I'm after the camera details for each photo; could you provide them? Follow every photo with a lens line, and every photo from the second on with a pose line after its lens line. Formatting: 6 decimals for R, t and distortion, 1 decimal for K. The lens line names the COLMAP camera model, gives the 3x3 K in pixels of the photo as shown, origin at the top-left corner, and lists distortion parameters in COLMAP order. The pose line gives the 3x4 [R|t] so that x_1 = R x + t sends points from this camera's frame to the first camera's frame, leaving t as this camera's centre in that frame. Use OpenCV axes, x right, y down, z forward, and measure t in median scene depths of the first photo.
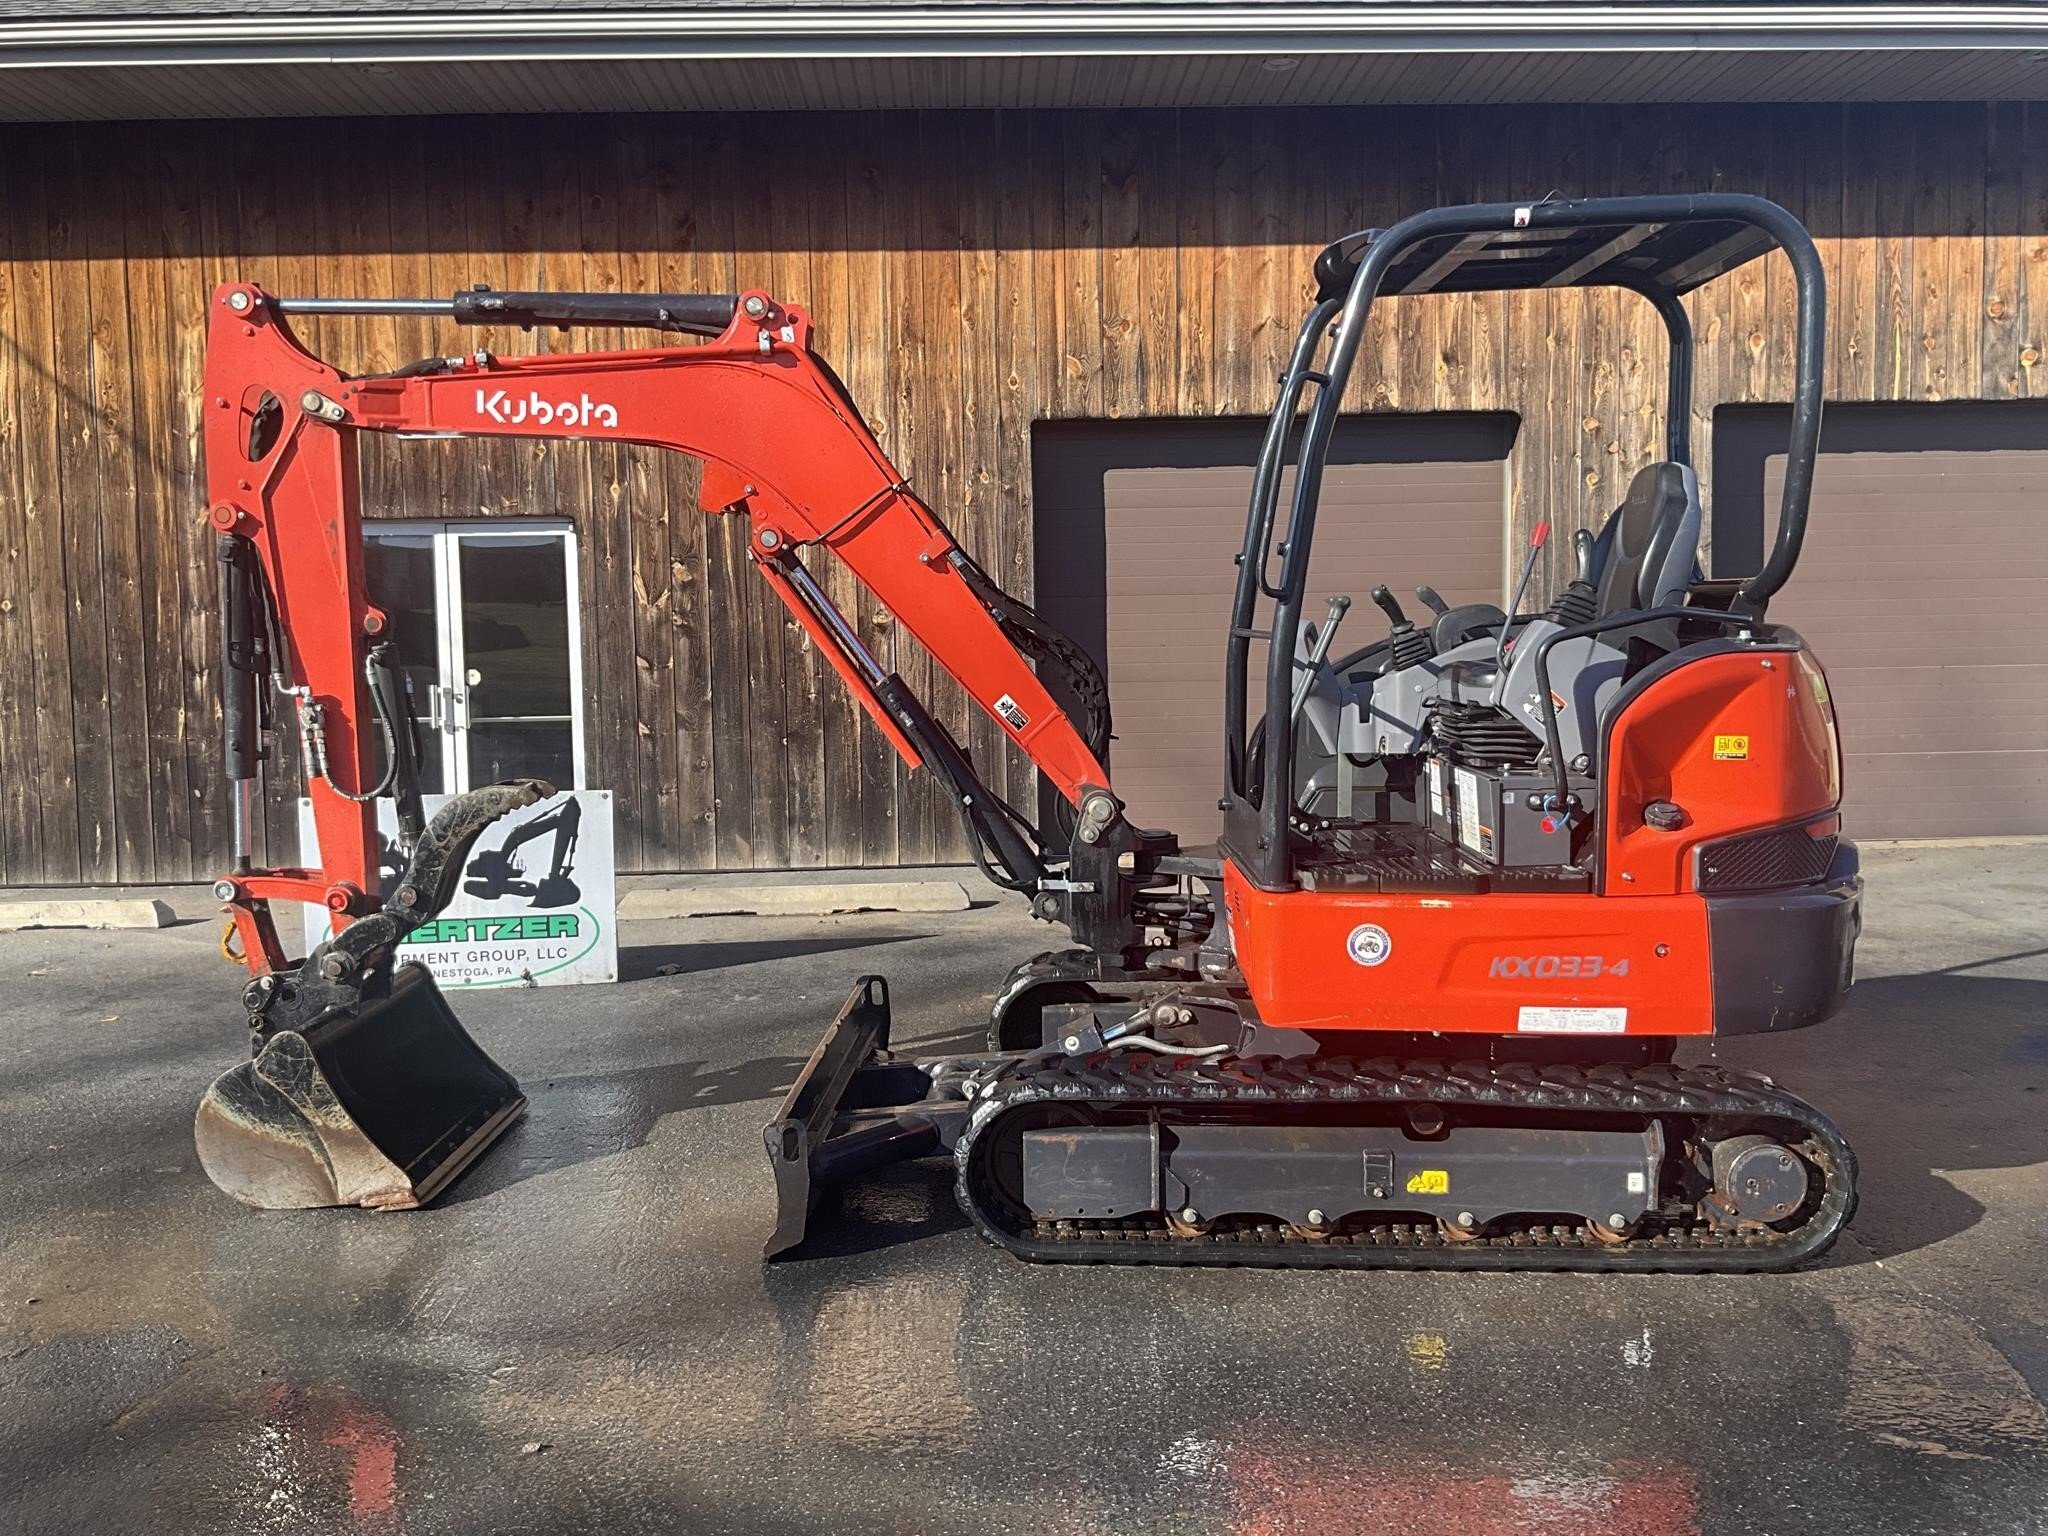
lens RADIAL K [[1697.6, 0, 1019.3], [0, 1697.6, 763.2], [0, 0, 1]] dist [0.110411, -0.238571]
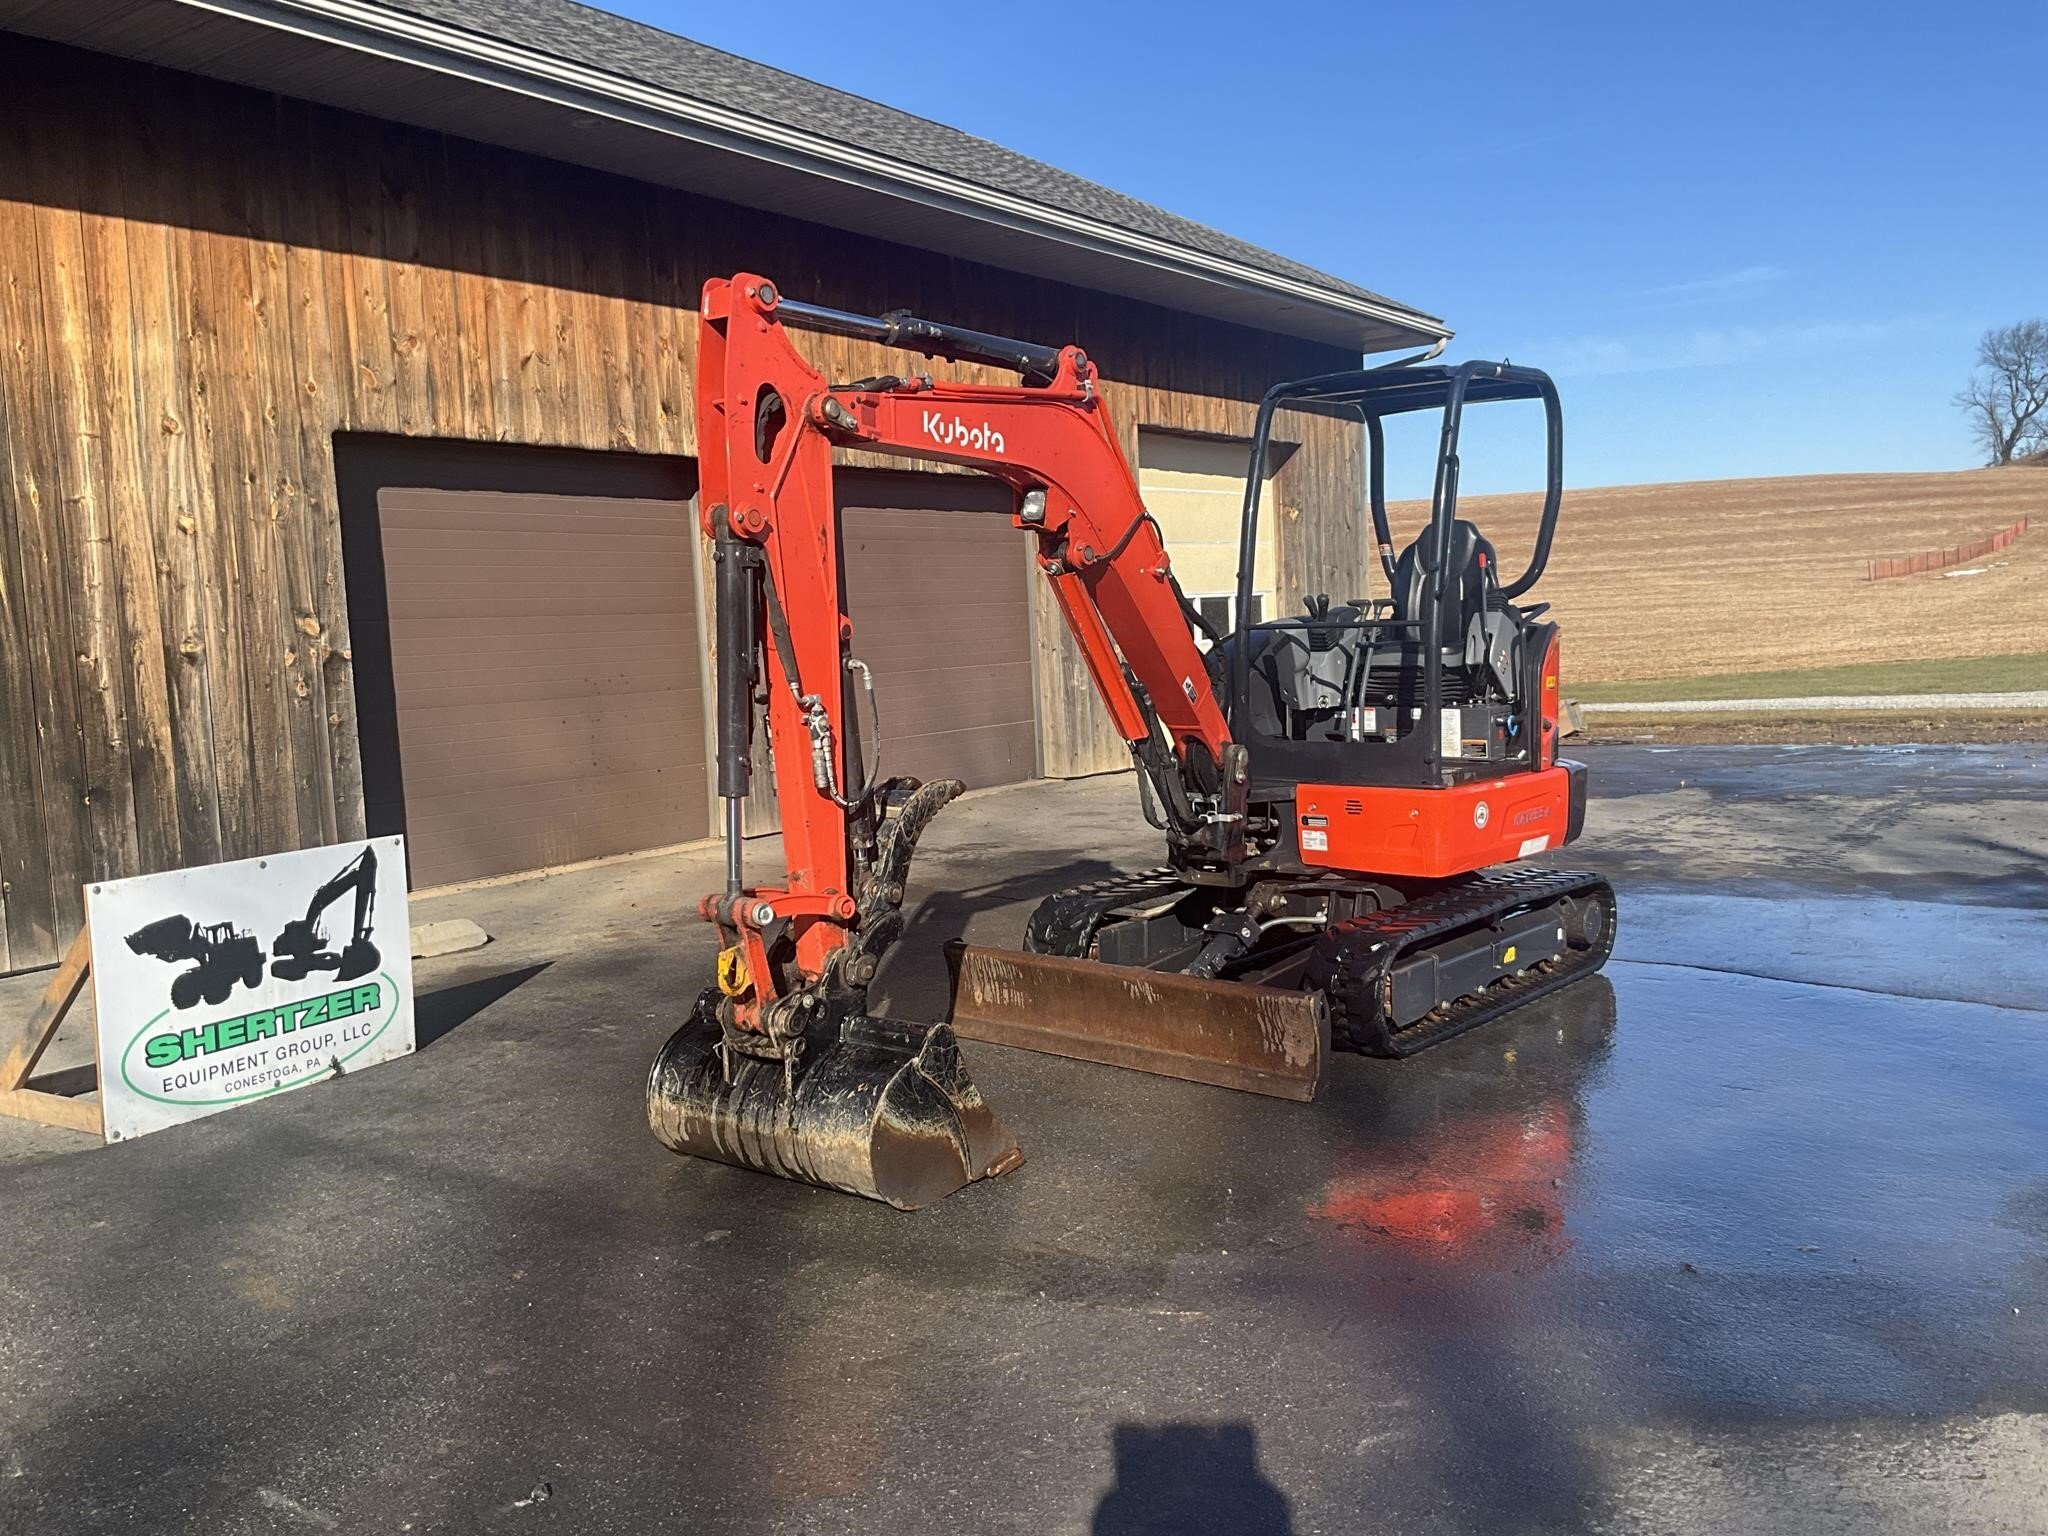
lens RADIAL K [[1697.6, 0, 1019.3], [0, 1697.6, 763.2], [0, 0, 1]] dist [0.110411, -0.238571]
pose [[0.599496, -0.076313, 0.796731, -0.529939], [0.094379, 0.995239, 0.024311, -0.008601], [-0.794794, 0.060620, 0.603845, 0.149357]]
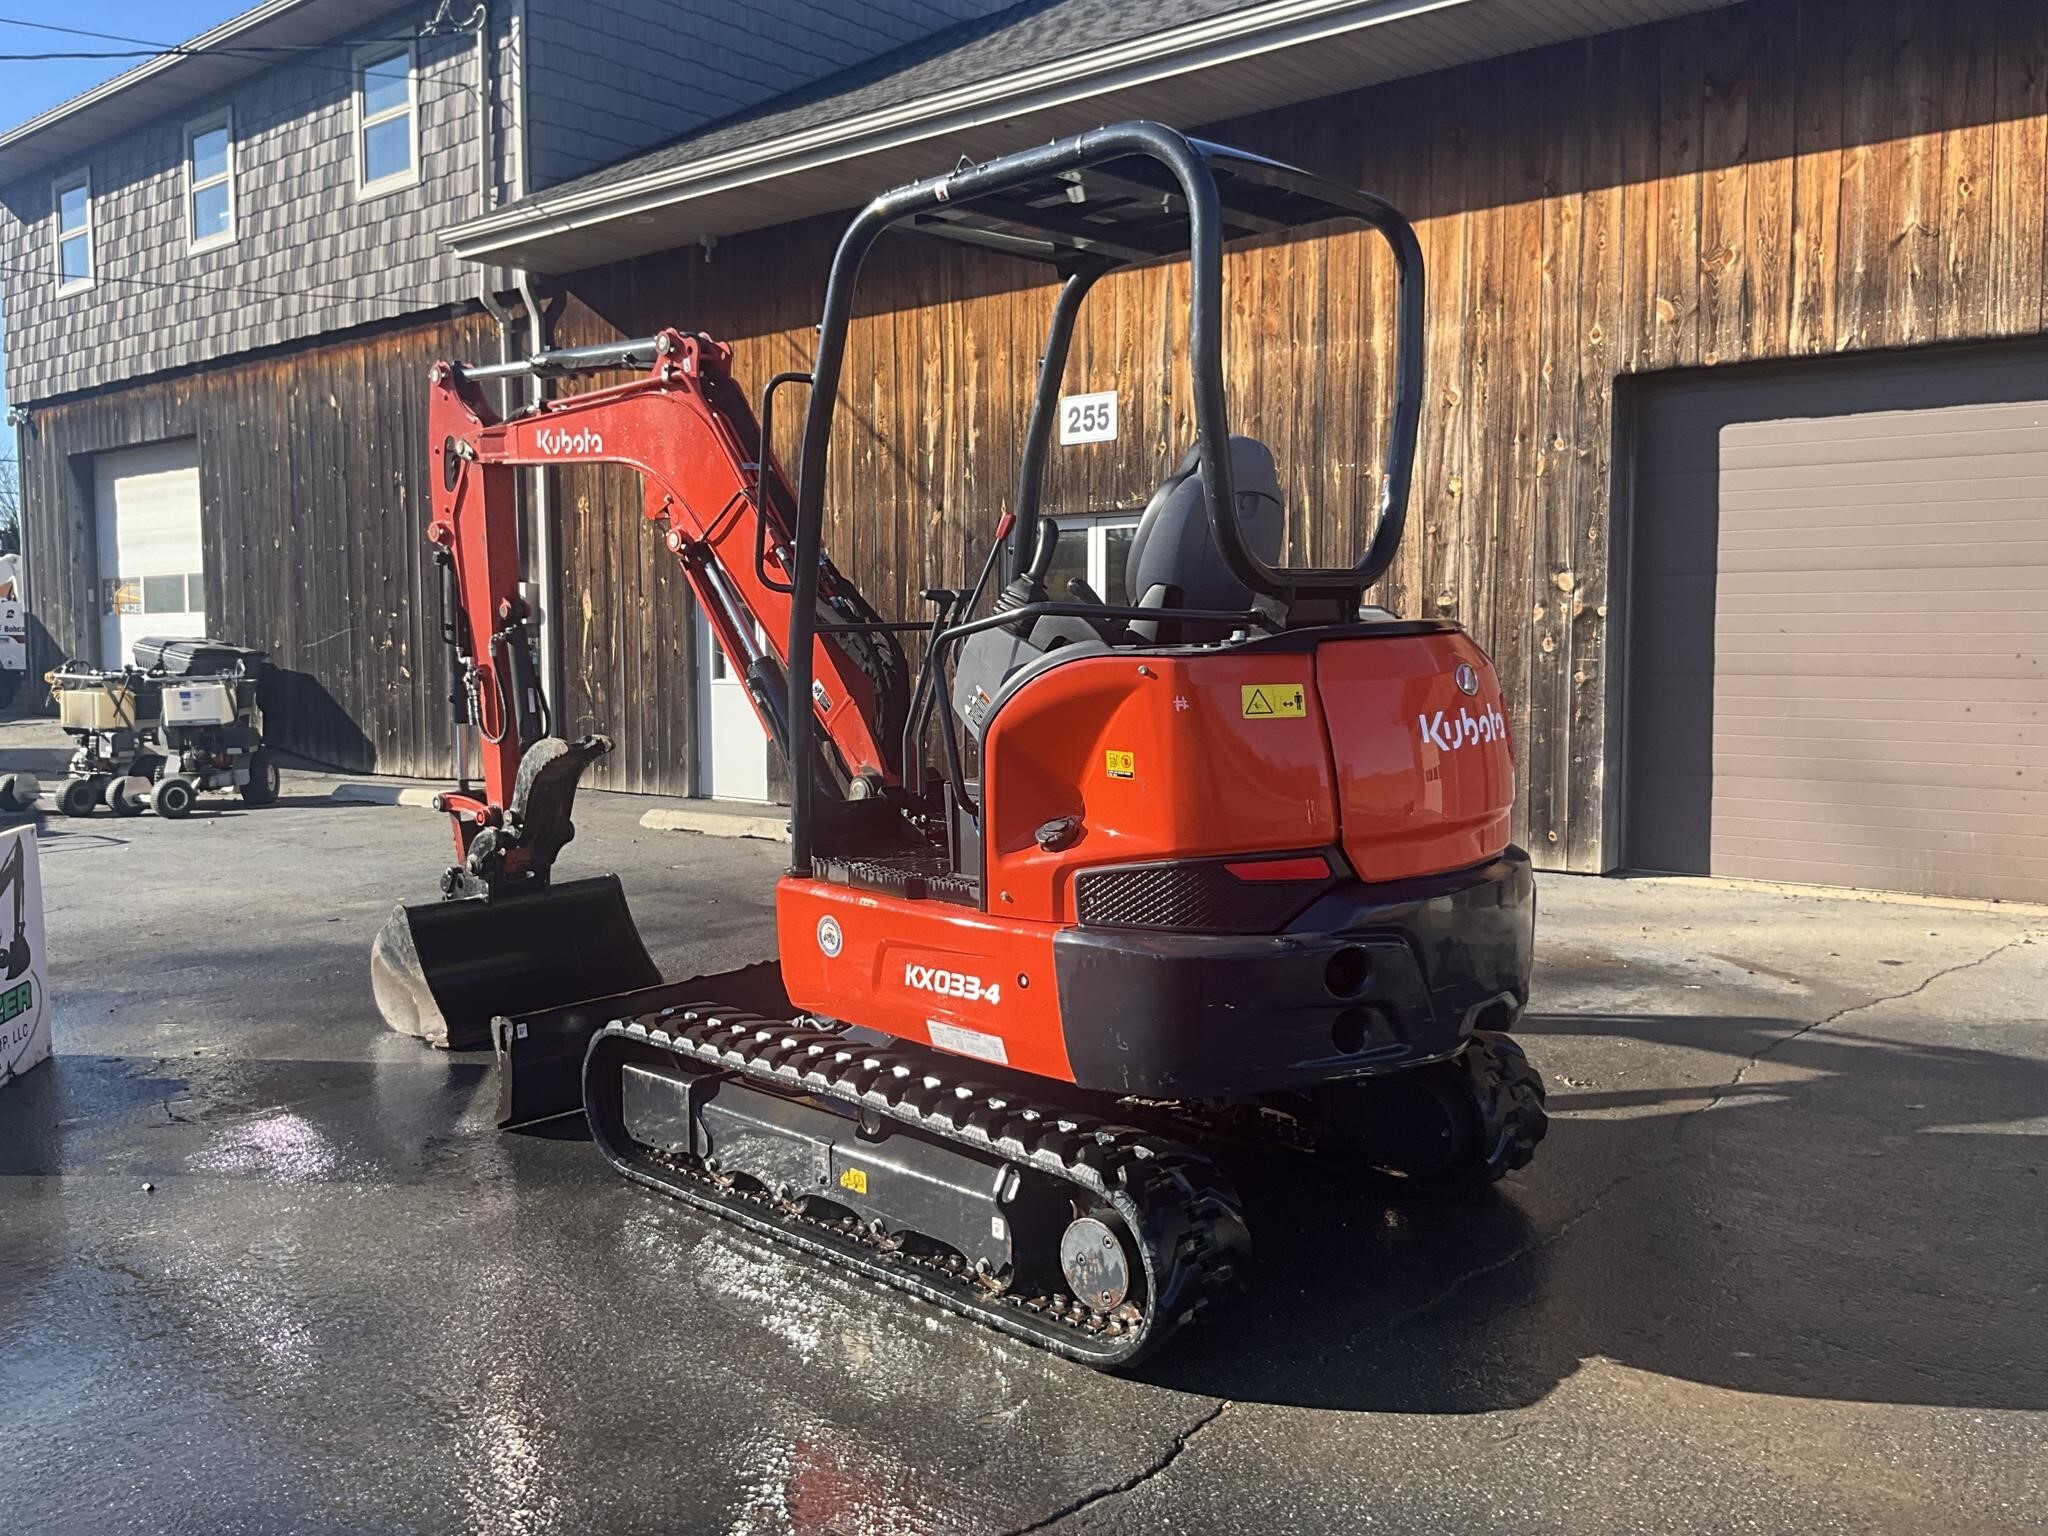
lens RADIAL K [[1697.6, 0, 1019.3], [0, 1697.6, 763.2], [0, 0, 1]] dist [0.110411, -0.238571]
pose [[0.752880, 0.062663, -0.655167, 0.374188], [-0.059967, 0.997848, 0.026528, -0.005356], [0.655420, 0.019316, 0.755018, 0.126407]]
